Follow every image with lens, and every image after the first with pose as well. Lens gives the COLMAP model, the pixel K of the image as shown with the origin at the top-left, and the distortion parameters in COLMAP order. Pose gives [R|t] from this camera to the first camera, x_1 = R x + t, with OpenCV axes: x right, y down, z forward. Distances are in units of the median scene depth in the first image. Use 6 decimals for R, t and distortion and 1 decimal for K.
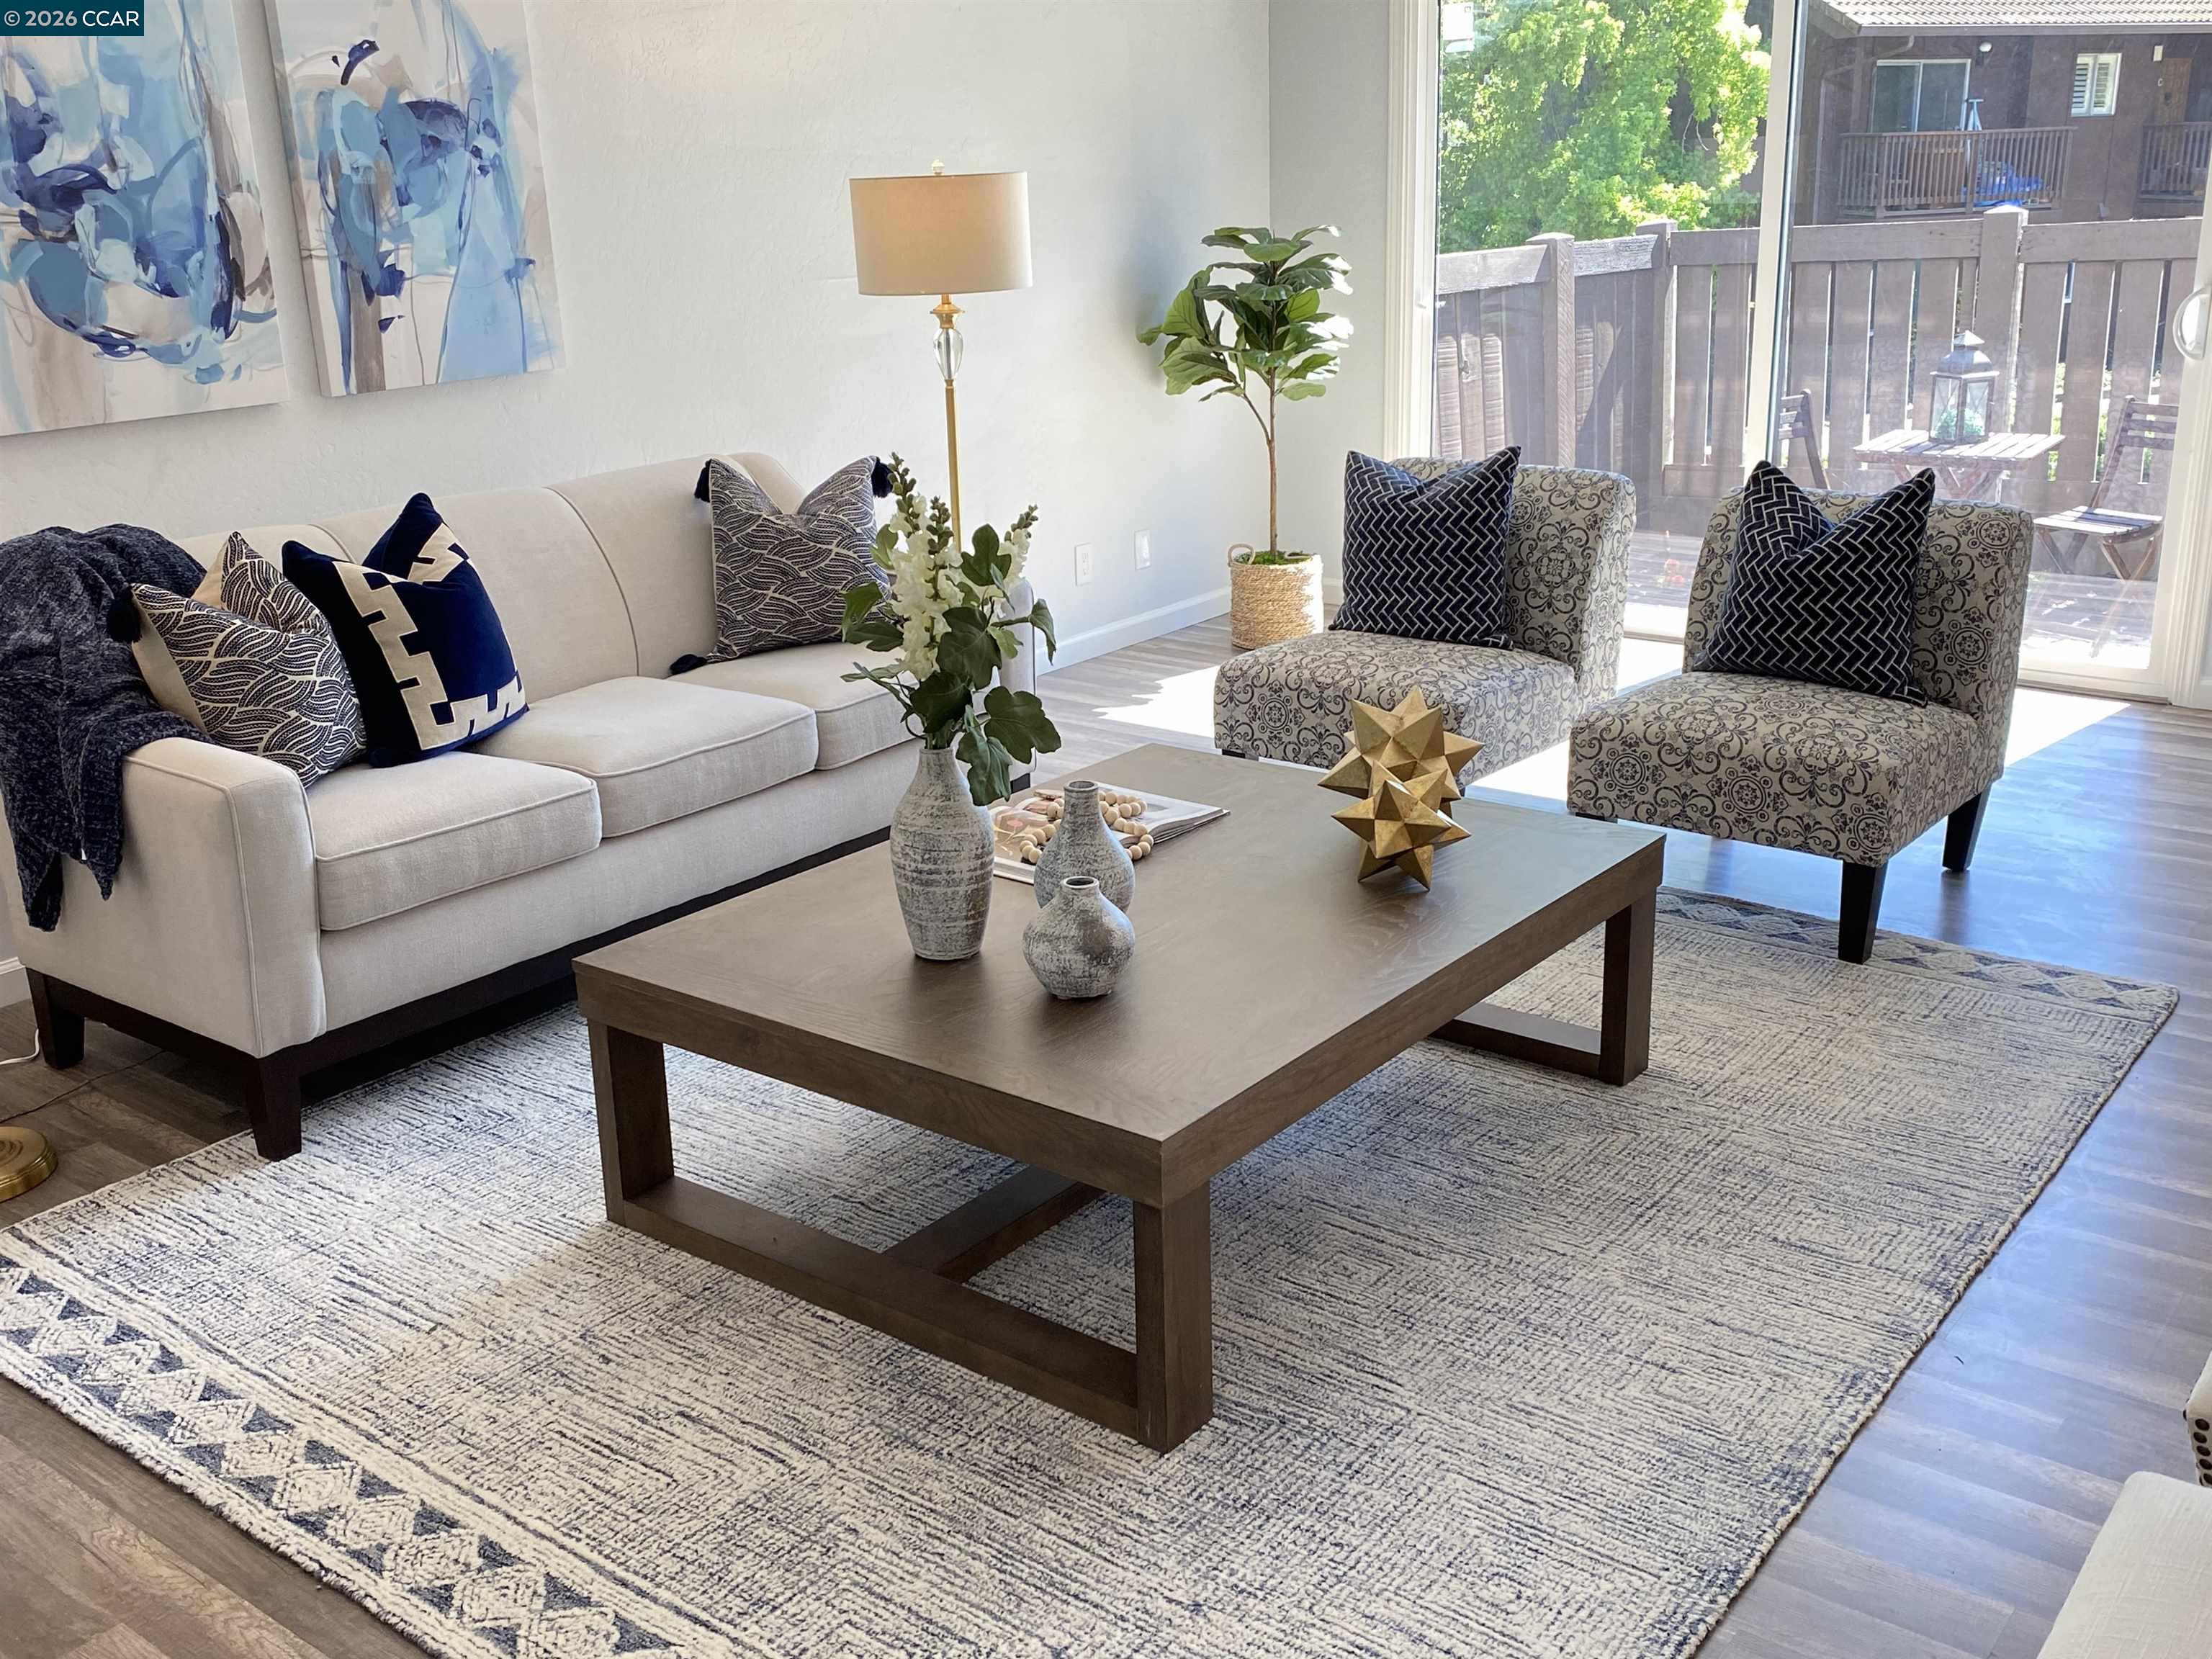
lens RADIAL K [[2115.8, 0, 1110.7], [0, 2115.8, 834.2], [0, 0, 1]] dist [0.108075, -0.213228]
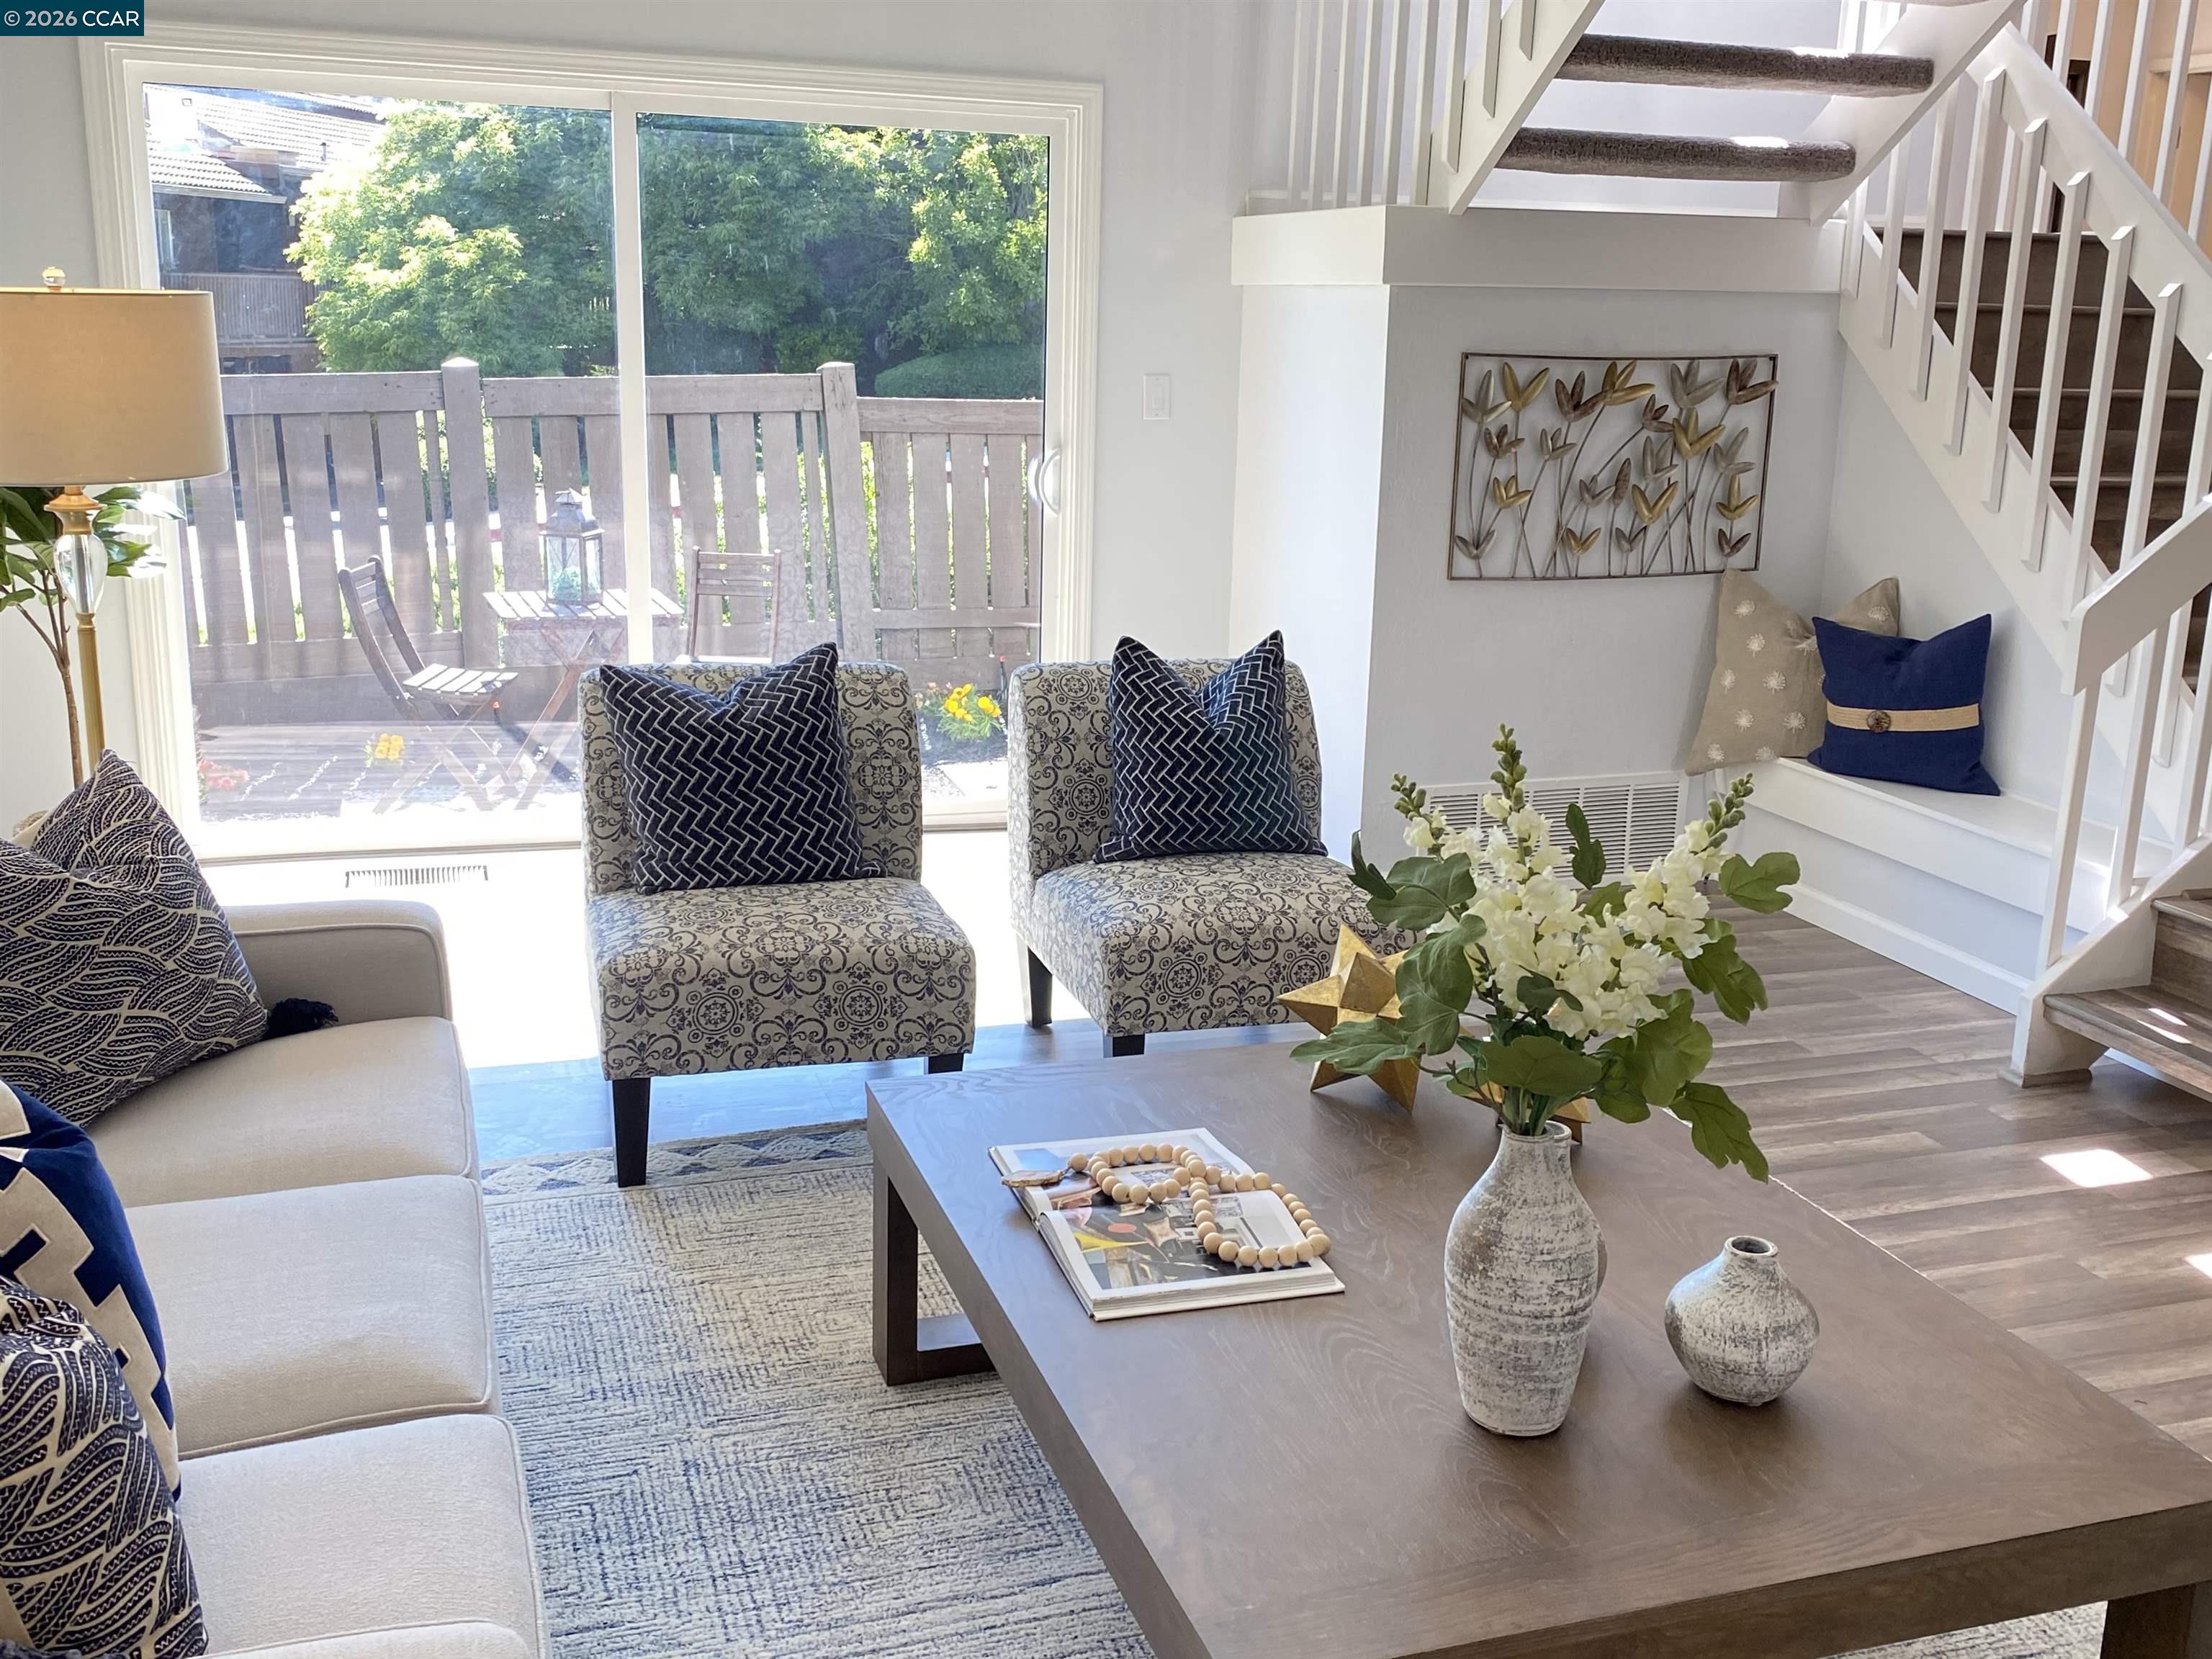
lens RADIAL K [[2115.8, 0, 1110.7], [0, 2115.8, 834.2], [0, 0, 1]] dist [0.108075, -0.213228]
pose [[0.530821, -0.160507, 0.832146, -0.464683], [0.210170, 0.976160, 0.054219, -0.129771], [-0.821010, 0.146112, 0.551900, 0.452788]]
